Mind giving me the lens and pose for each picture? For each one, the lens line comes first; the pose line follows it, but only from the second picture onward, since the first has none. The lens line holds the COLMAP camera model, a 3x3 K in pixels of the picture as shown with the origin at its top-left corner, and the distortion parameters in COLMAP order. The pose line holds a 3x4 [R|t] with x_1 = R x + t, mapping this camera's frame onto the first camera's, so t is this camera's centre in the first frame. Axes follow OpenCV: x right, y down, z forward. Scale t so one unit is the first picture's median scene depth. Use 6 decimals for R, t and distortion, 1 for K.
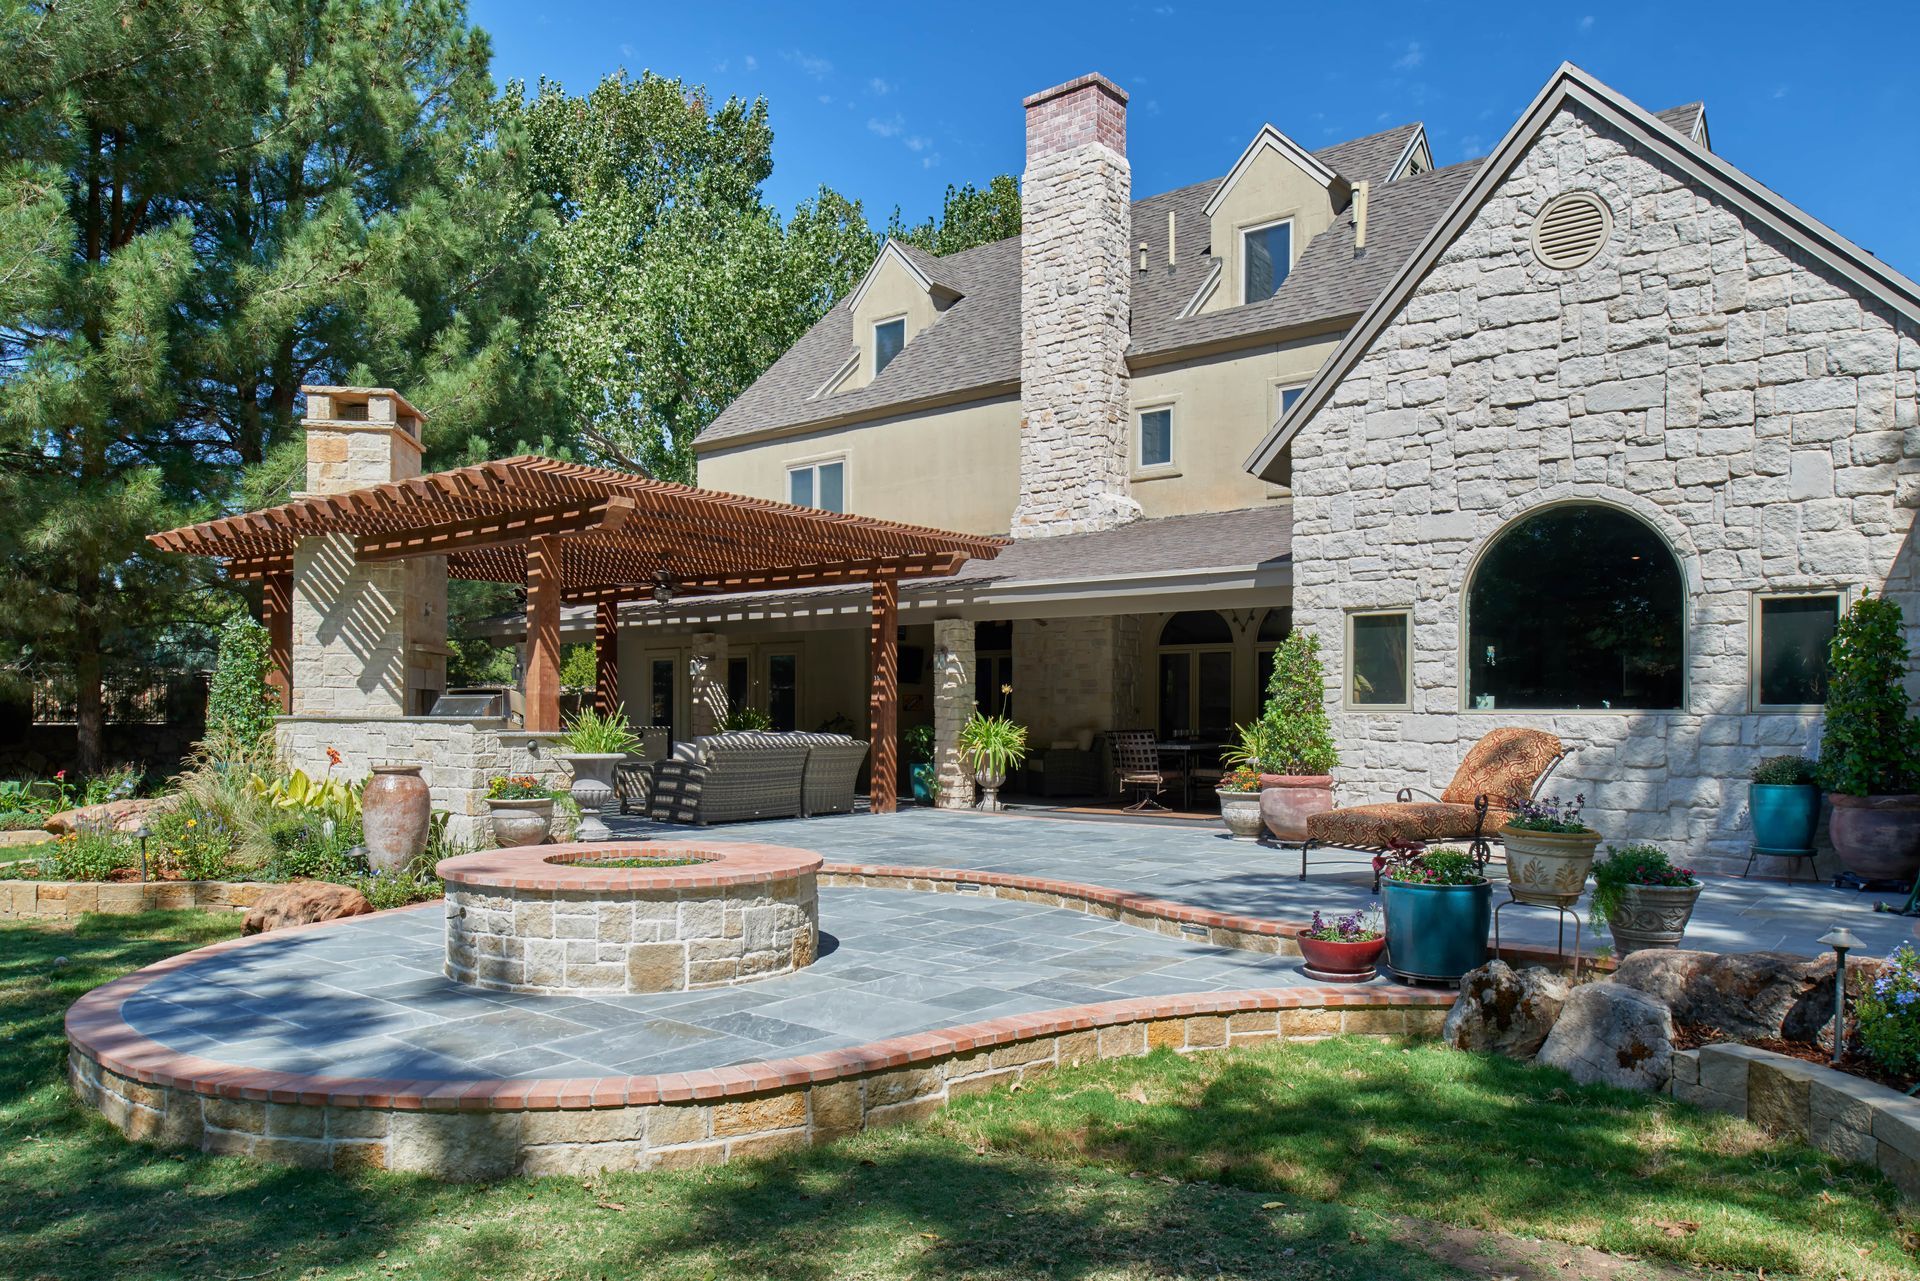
lens RADIAL K [[1316.6, 0, 965.1], [0, 1316.6, 722.6], [0, 0, 1]] dist [-0.008669, -0.010228]
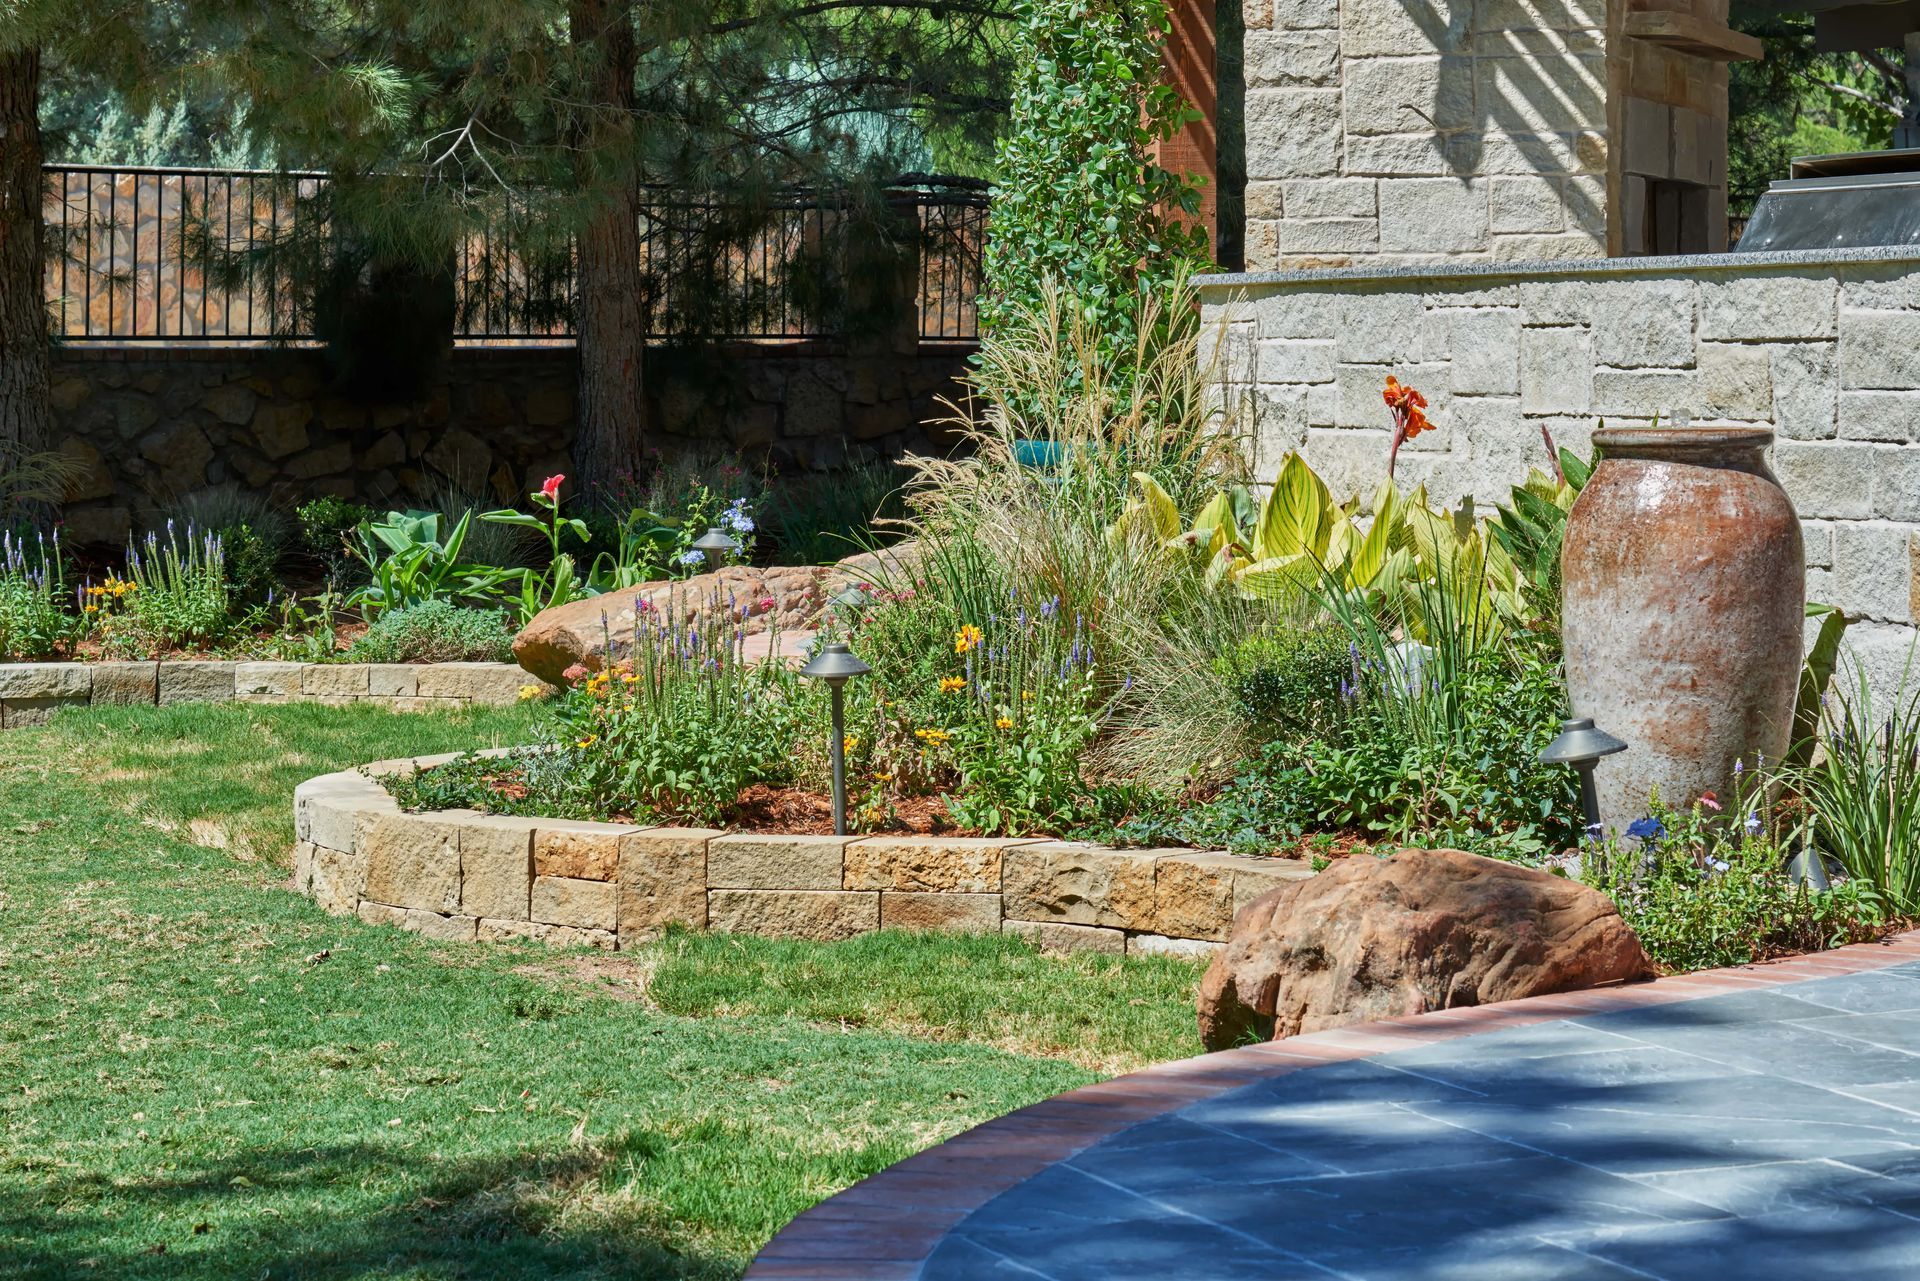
lens RADIAL K [[4581.5, 0, 962.0], [0, 4581.5, 434.3], [0, 0, 1]] dist [0.021570, 0.000000]
pose [[0.878248, -0.001854, -0.478203, -0.100515], [0.008871, 0.999884, 0.012416, 0.017906], [0.478124, -0.015146, 0.878162, 0.105107]]
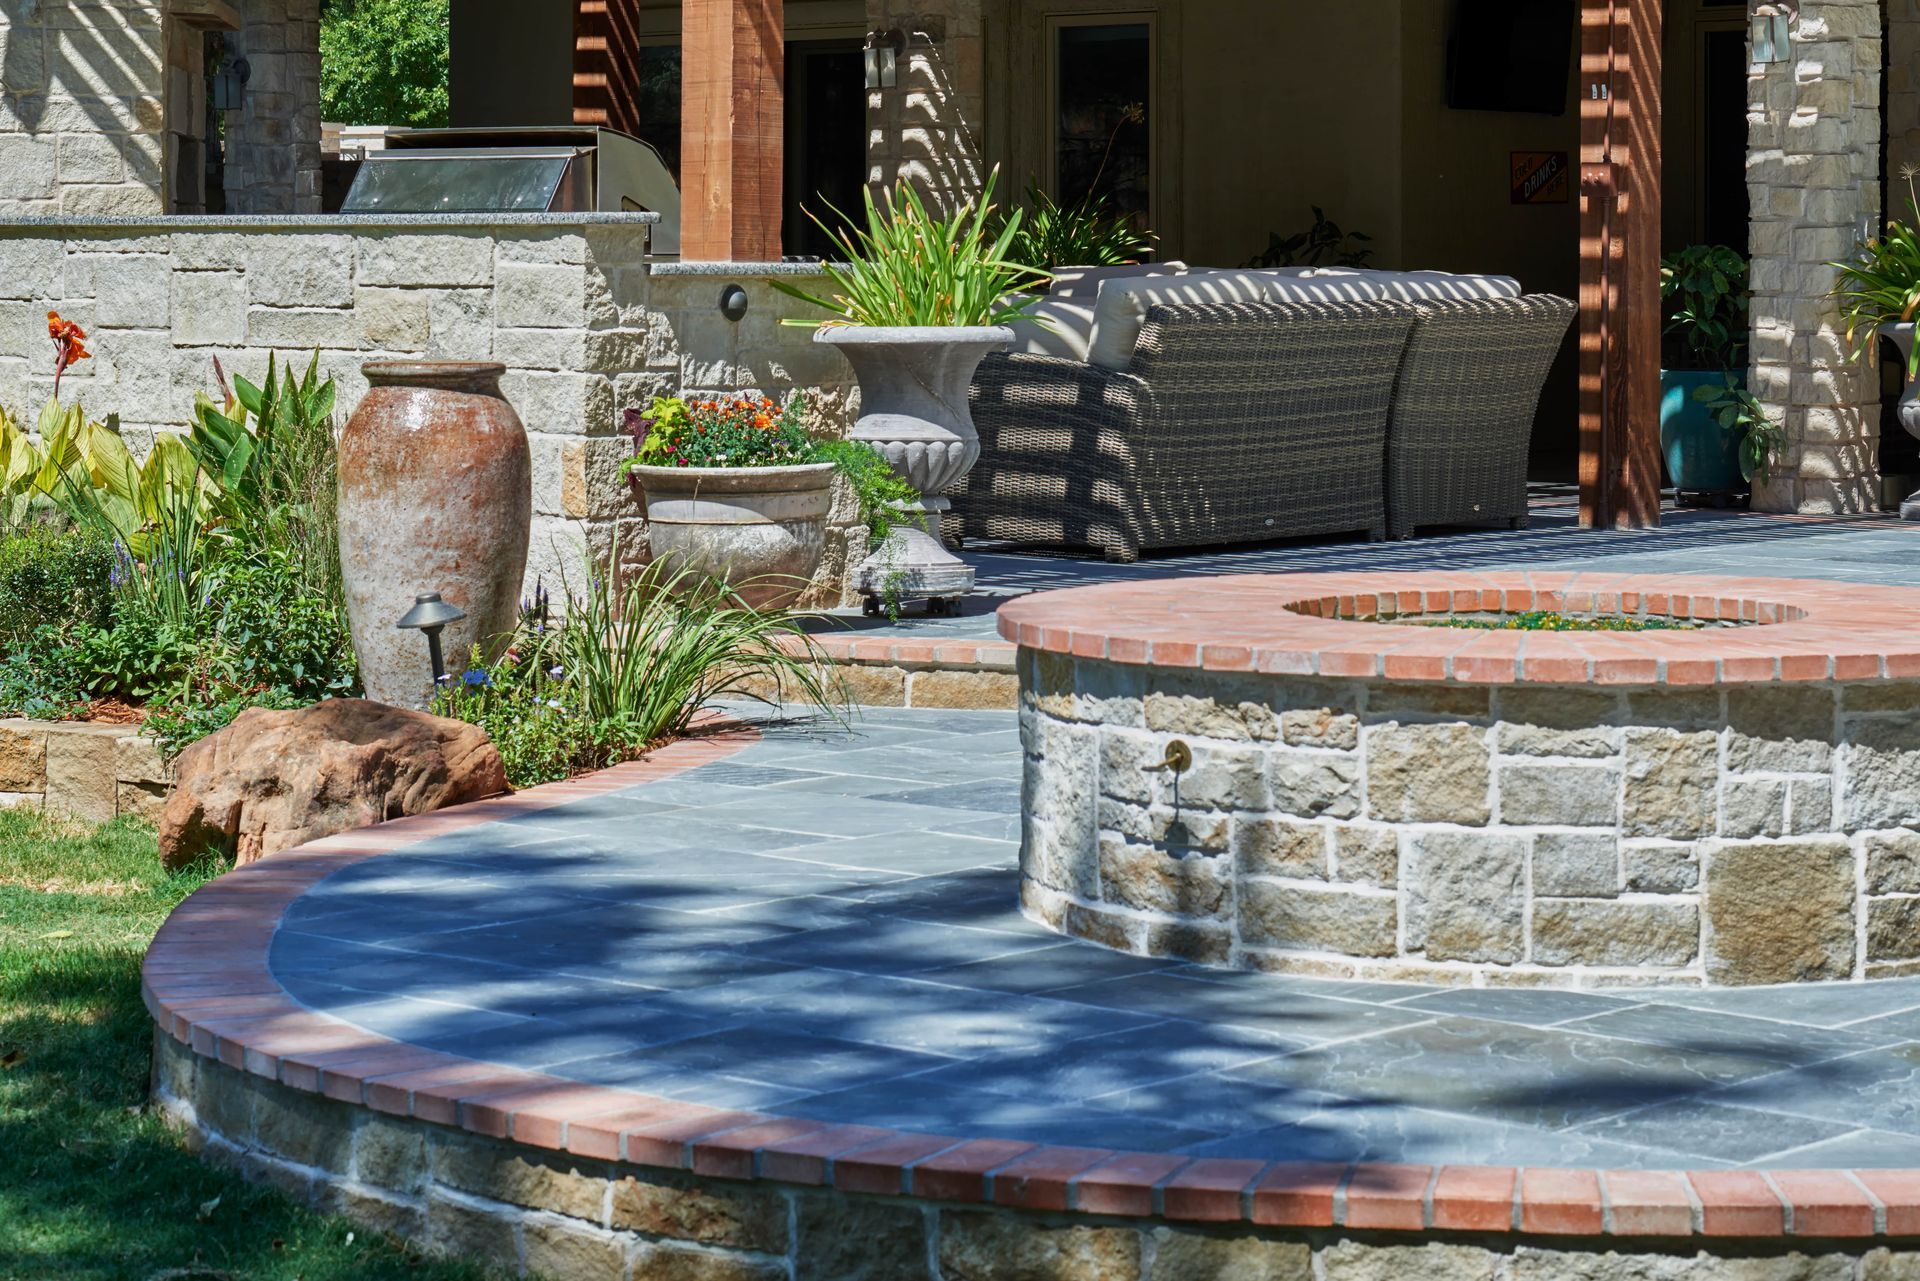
lens RADIAL K [[4581.5, 0, 949.6], [0, 4581.5, 351.2], [0, 0, 1]] dist [0.021570, 0.000000]
pose [[0.998122, -0.002960, -0.061186, -0.195215], [0.004115, 0.999816, 0.018754, 0.007909], [0.061119, -0.018971, 0.997950, -0.110836]]
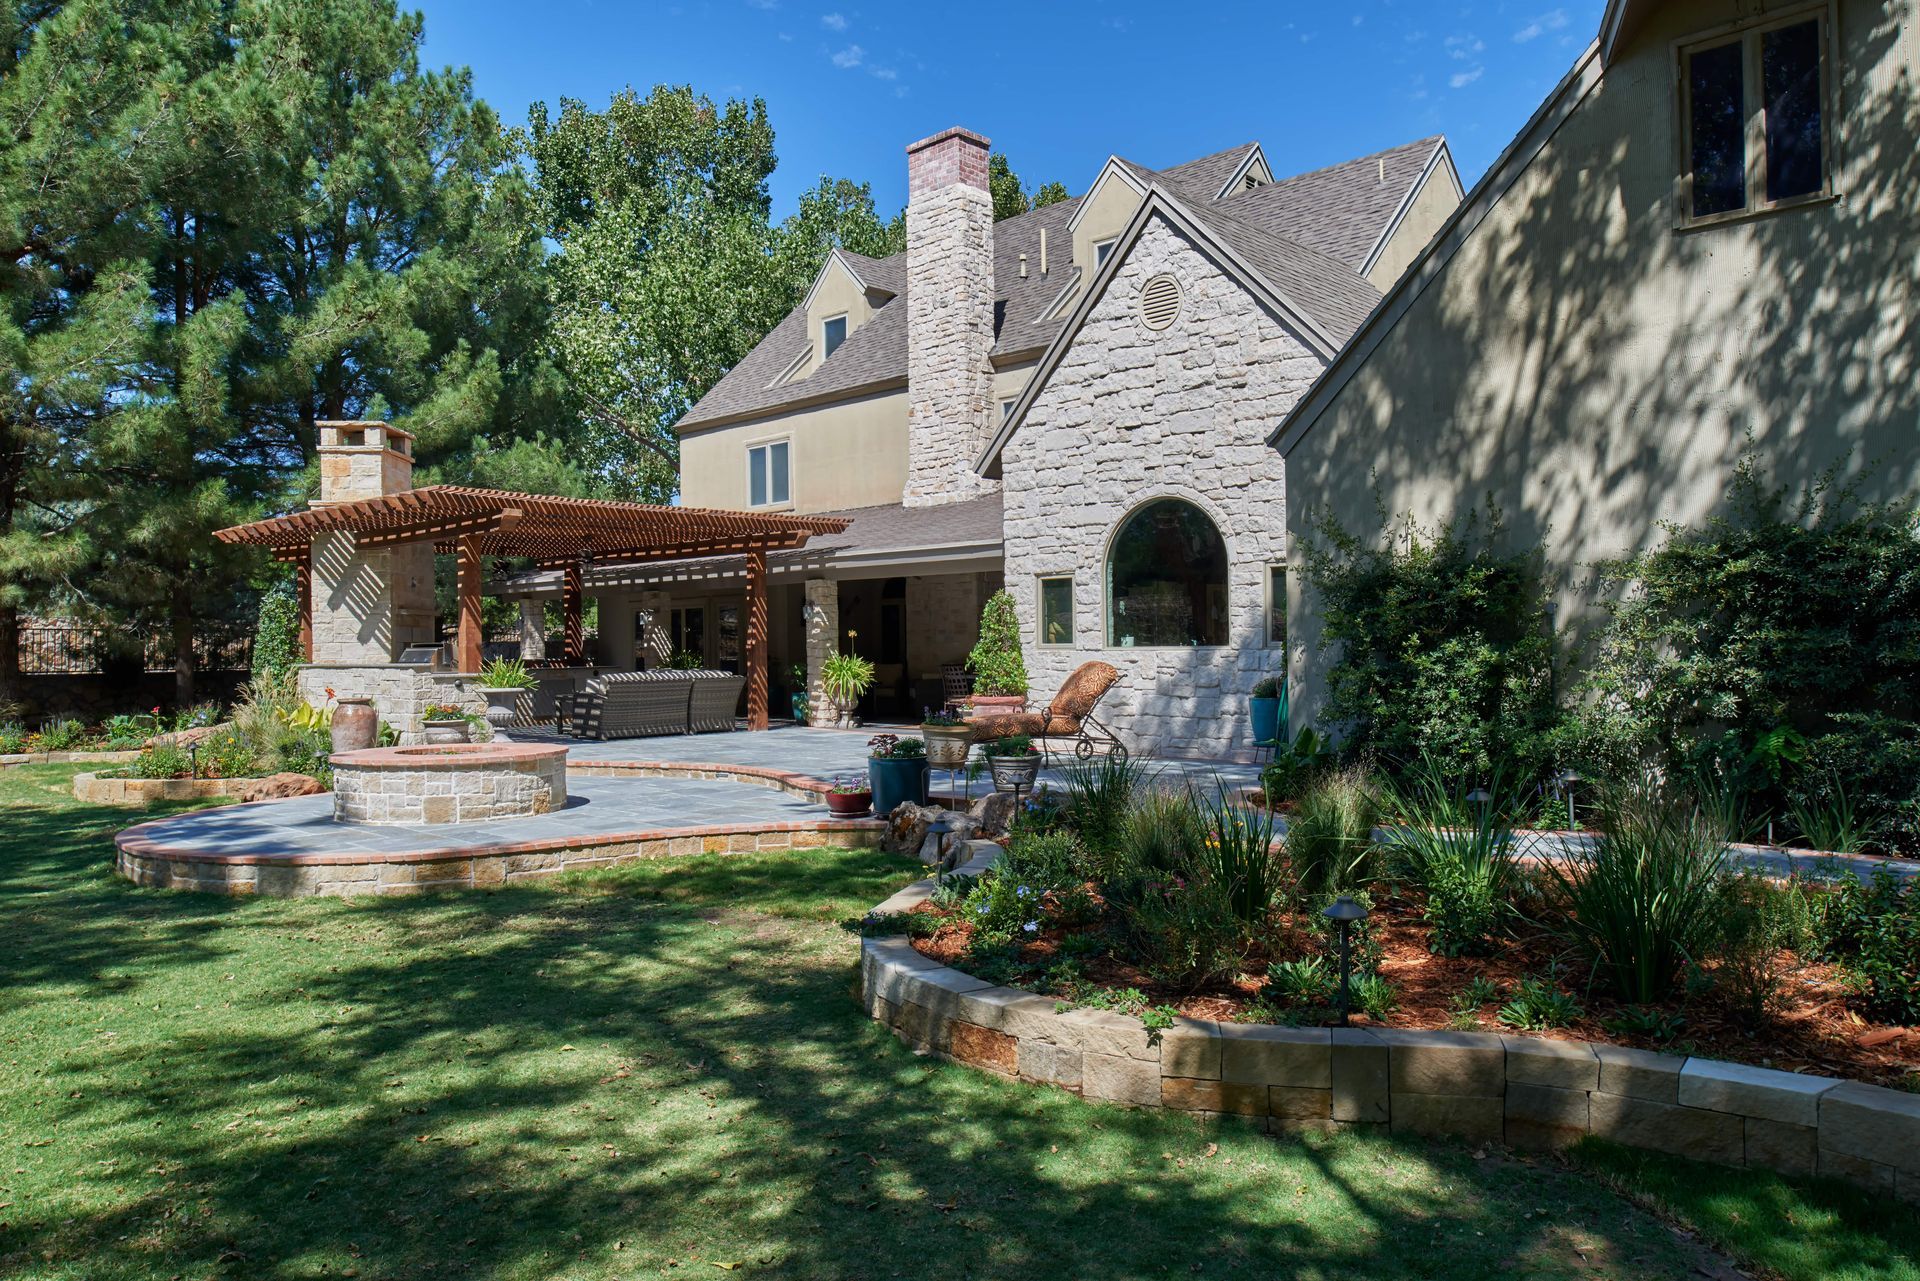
lens RADIAL K [[1316.6, 0, 967.4], [0, 1316.6, 653.9], [0, 0, 1]] dist [-0.008669, -0.010228]
pose [[0.996921, -0.016578, -0.076638, 0.310519], [0.016625, 0.999862, -0.000021, -0.004844], [0.076627, -0.001253, 0.997059, -0.355107]]
